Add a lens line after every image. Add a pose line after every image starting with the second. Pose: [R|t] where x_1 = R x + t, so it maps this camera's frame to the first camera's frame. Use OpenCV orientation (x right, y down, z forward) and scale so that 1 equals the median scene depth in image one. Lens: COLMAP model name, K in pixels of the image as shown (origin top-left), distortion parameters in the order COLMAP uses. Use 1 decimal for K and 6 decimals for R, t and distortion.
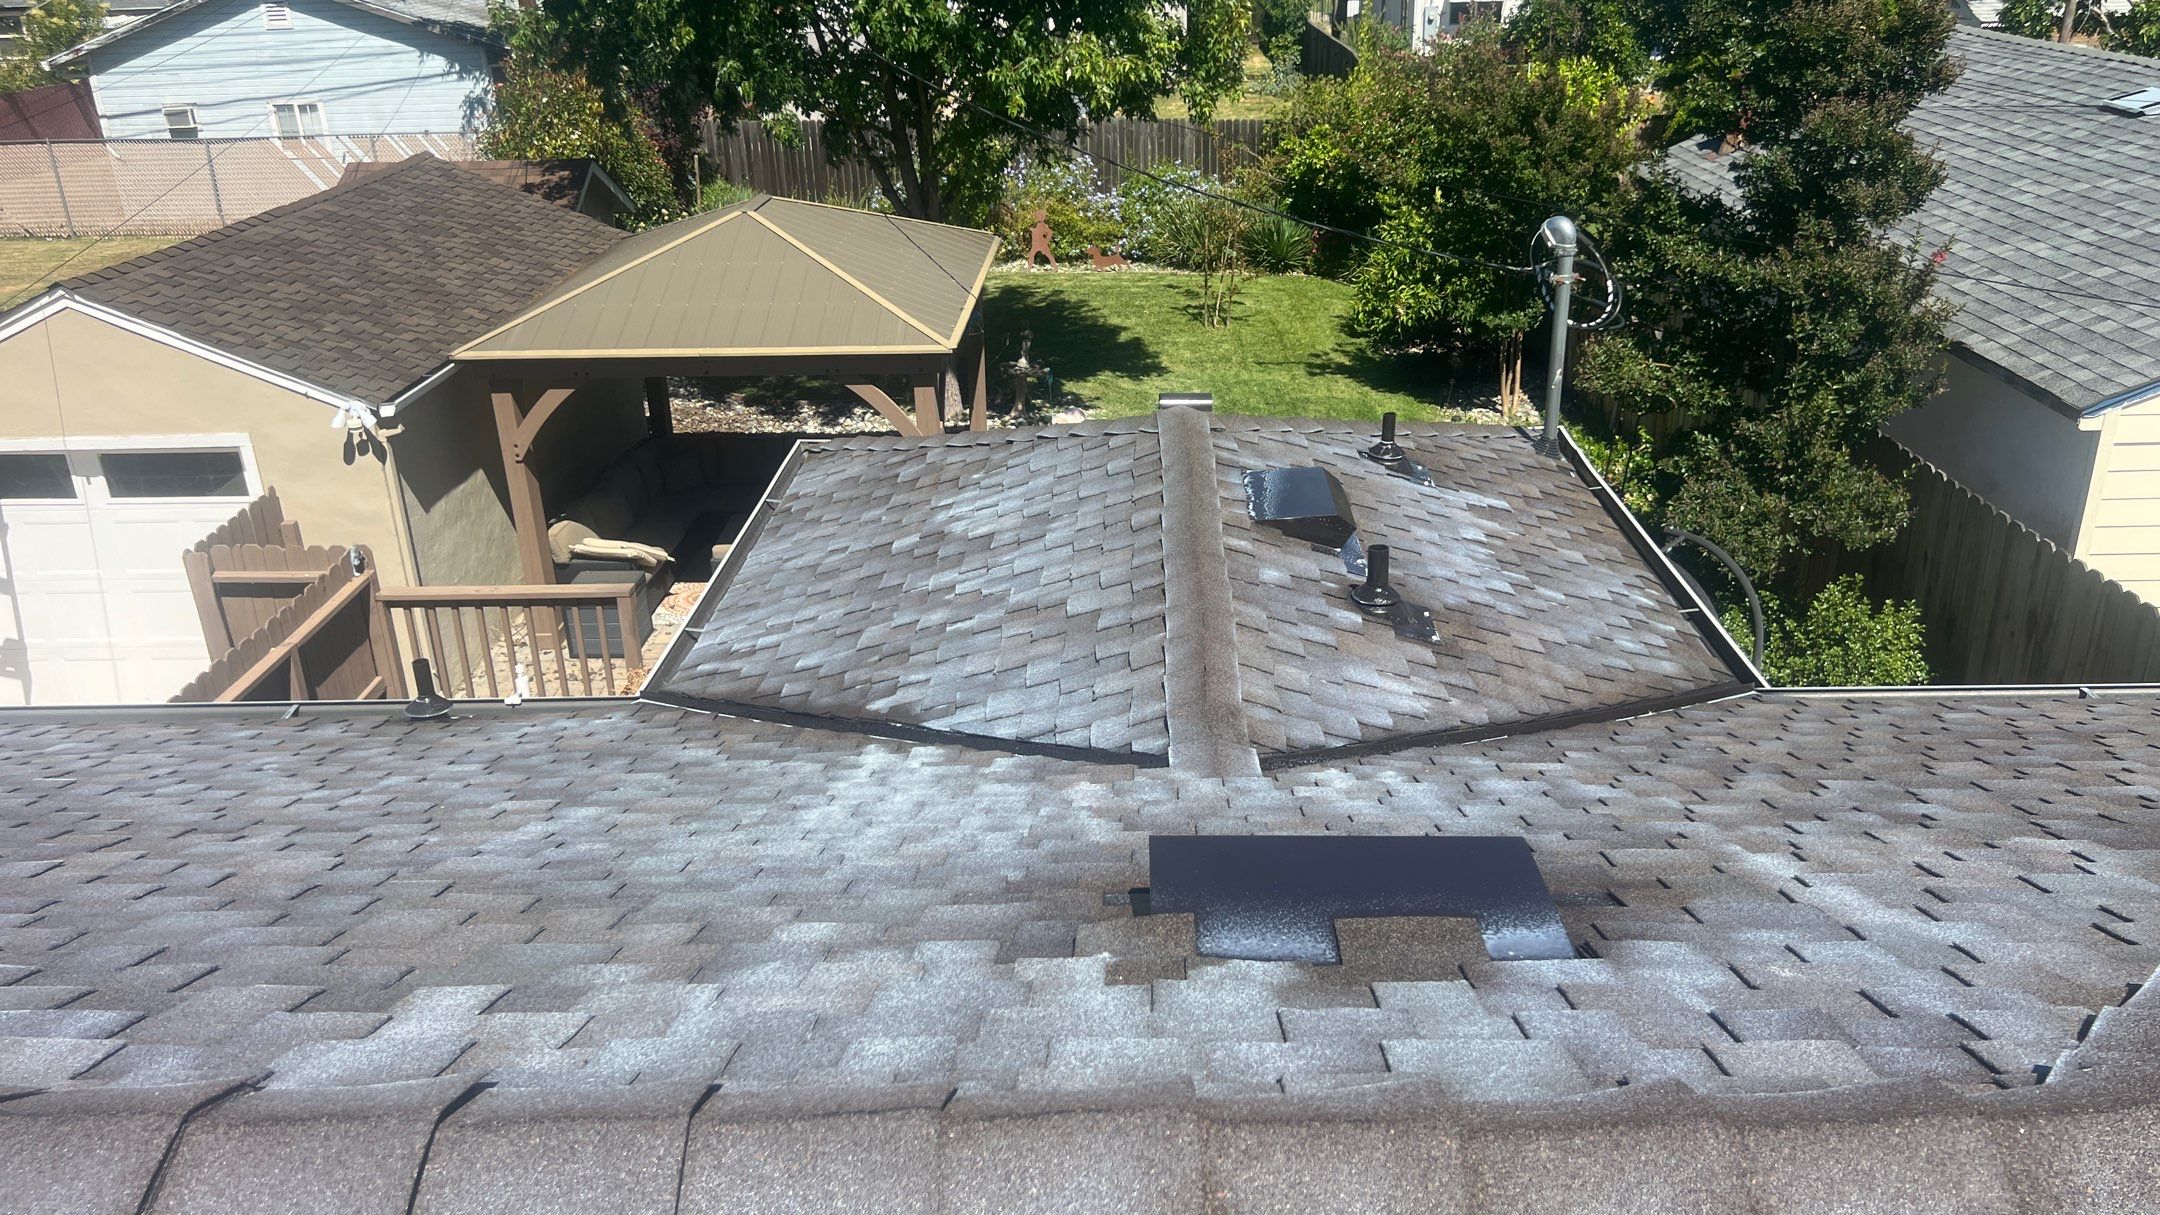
lens RADIAL K [[1648.9, 0, 1079.8], [0, 1648.9, 591.1], [0, 0, 1]] dist [0.066897, -0.090139]
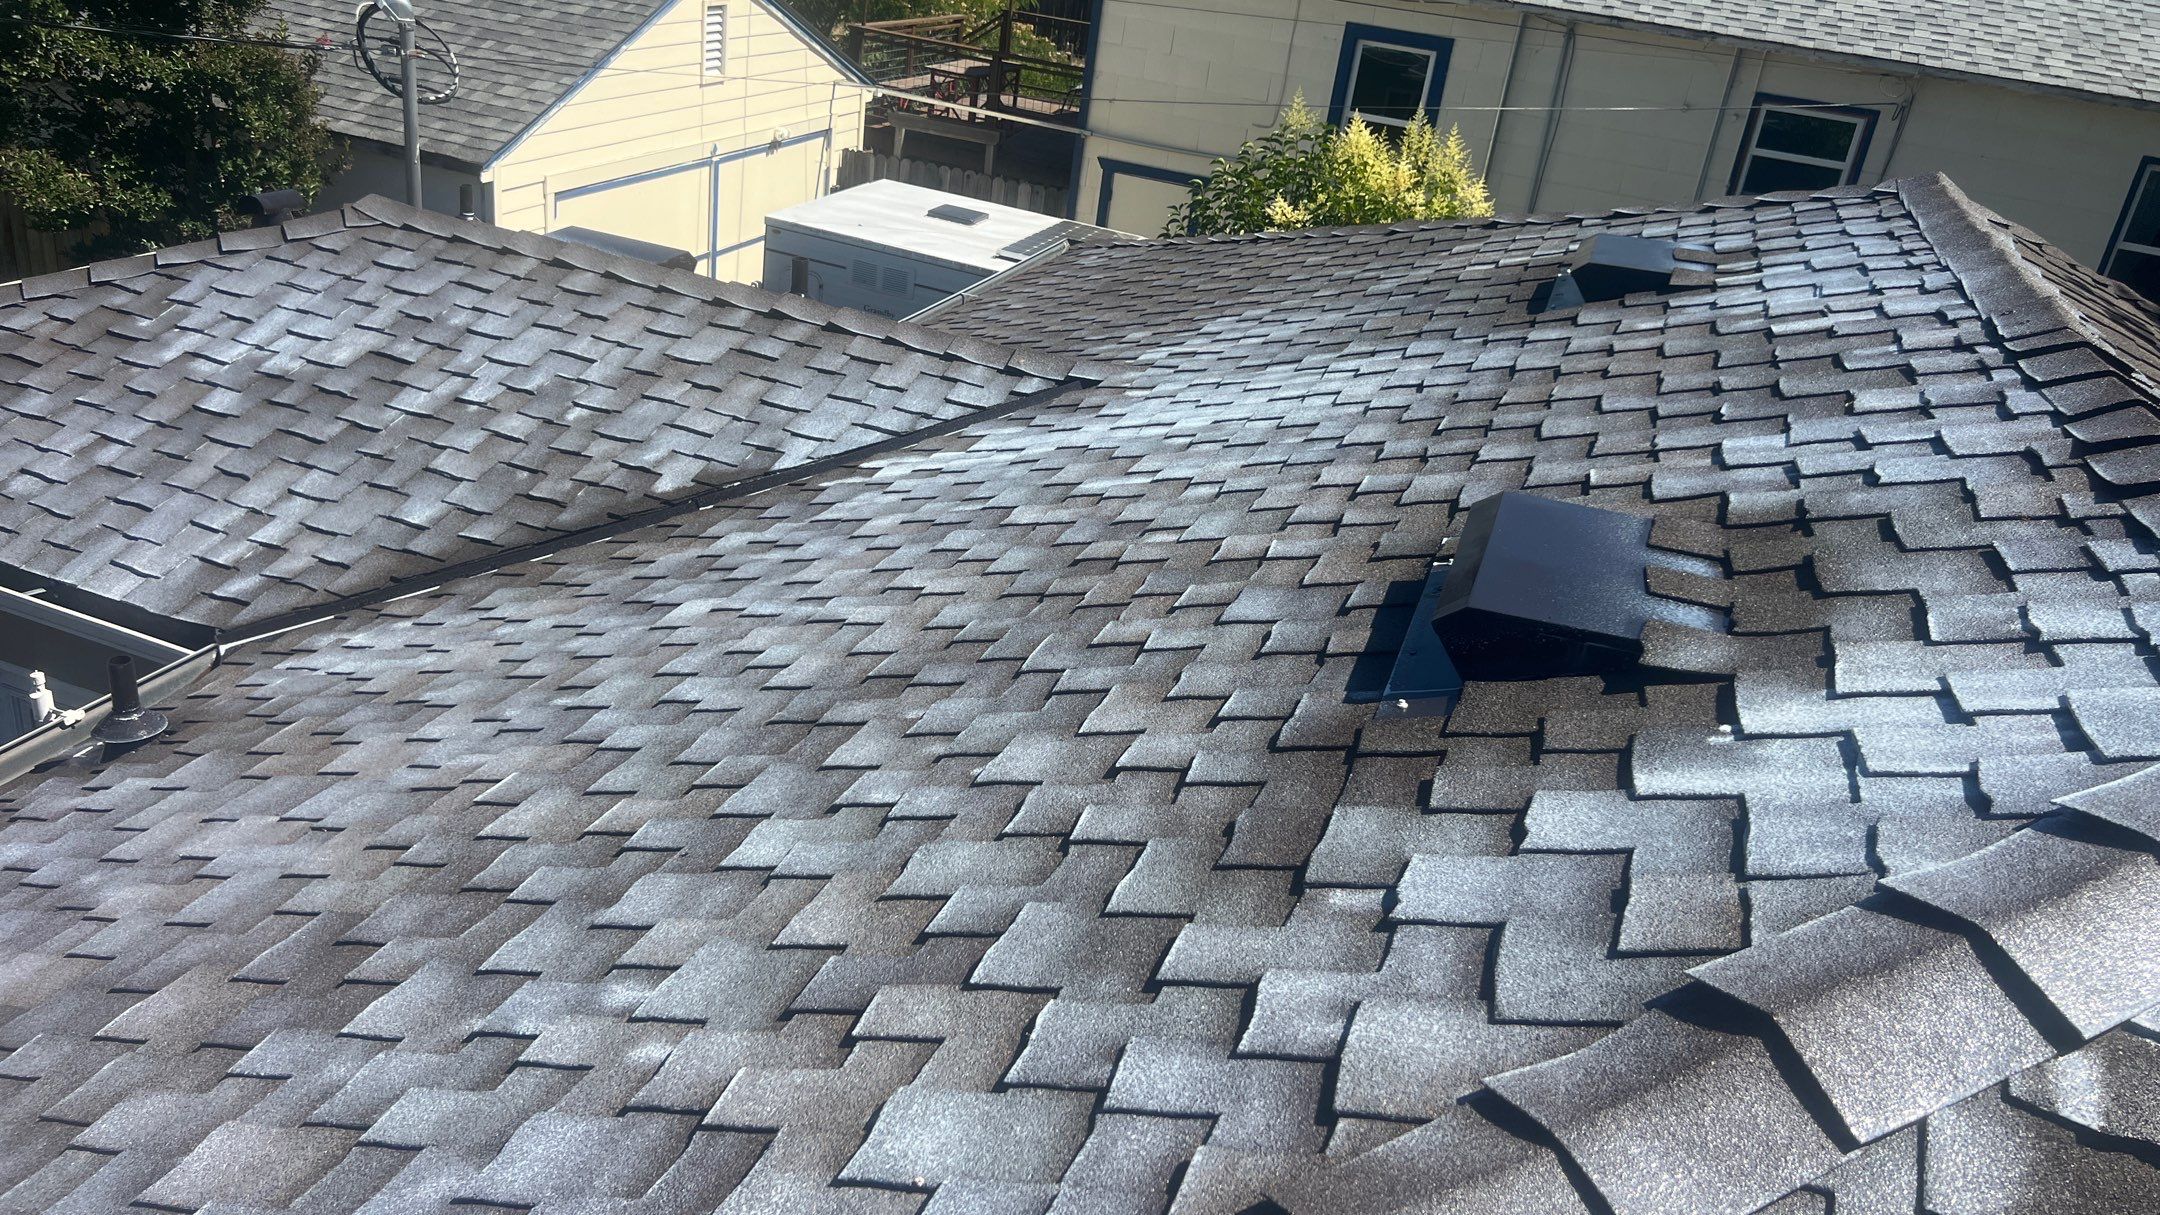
lens RADIAL K [[1648.9, 0, 1065.7], [0, 1648.9, 610.9], [0, 0, 1]] dist [0.066897, -0.090139]
pose [[0.307437, -0.342848, 0.887659, -0.334336], [0.245205, 0.929878, 0.274229, -0.025853], [-0.919433, 0.133350, 0.369947, 0.152144]]
